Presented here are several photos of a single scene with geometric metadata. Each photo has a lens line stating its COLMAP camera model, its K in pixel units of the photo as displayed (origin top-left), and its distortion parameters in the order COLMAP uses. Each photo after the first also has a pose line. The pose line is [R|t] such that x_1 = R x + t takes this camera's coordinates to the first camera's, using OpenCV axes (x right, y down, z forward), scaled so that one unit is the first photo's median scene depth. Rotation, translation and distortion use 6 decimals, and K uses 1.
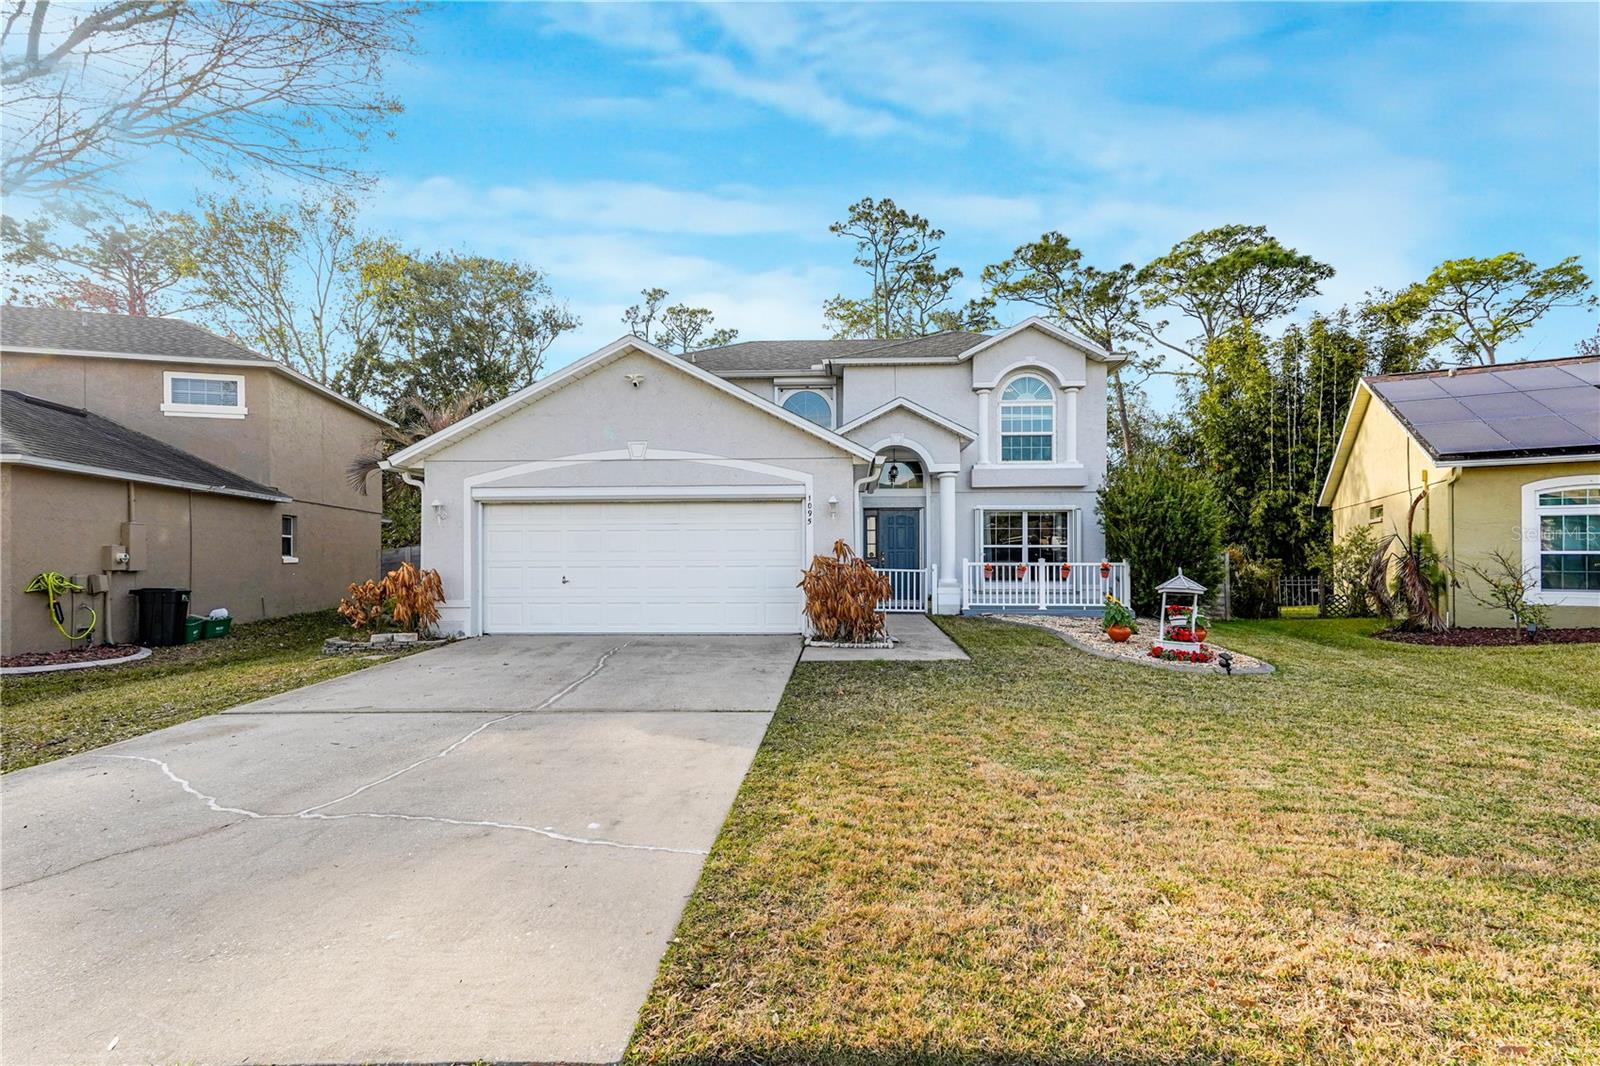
lens RADIAL K [[727.7, 0, 861.3], [0, 727.7, 542.6], [0, 0, 1]] dist [0.026536, 0.002028]
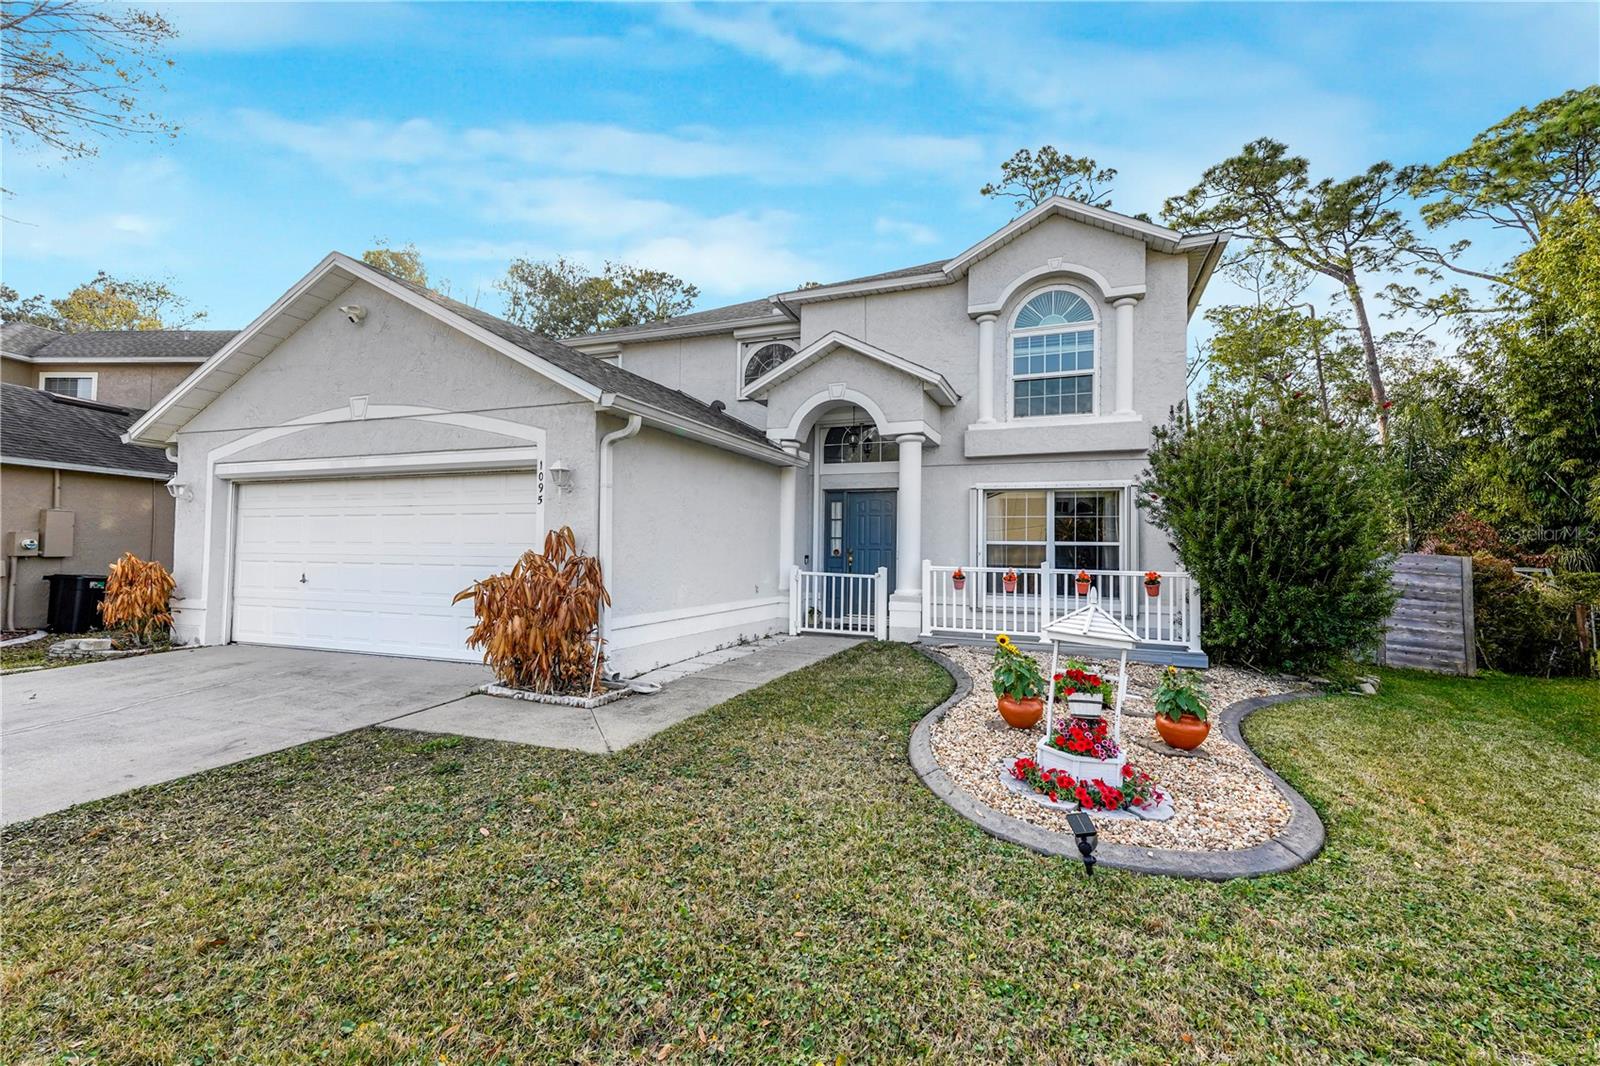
lens RADIAL K [[727.7, 0, 797.1], [0, 727.7, 526.7], [0, 0, 1]] dist [0.026536, 0.002028]
pose [[0.934505, 0.003888, -0.355929, 0.246868], [-0.009601, 0.999852, -0.014286, 0.001531], [0.355821, 0.016768, 0.934404, 0.293037]]
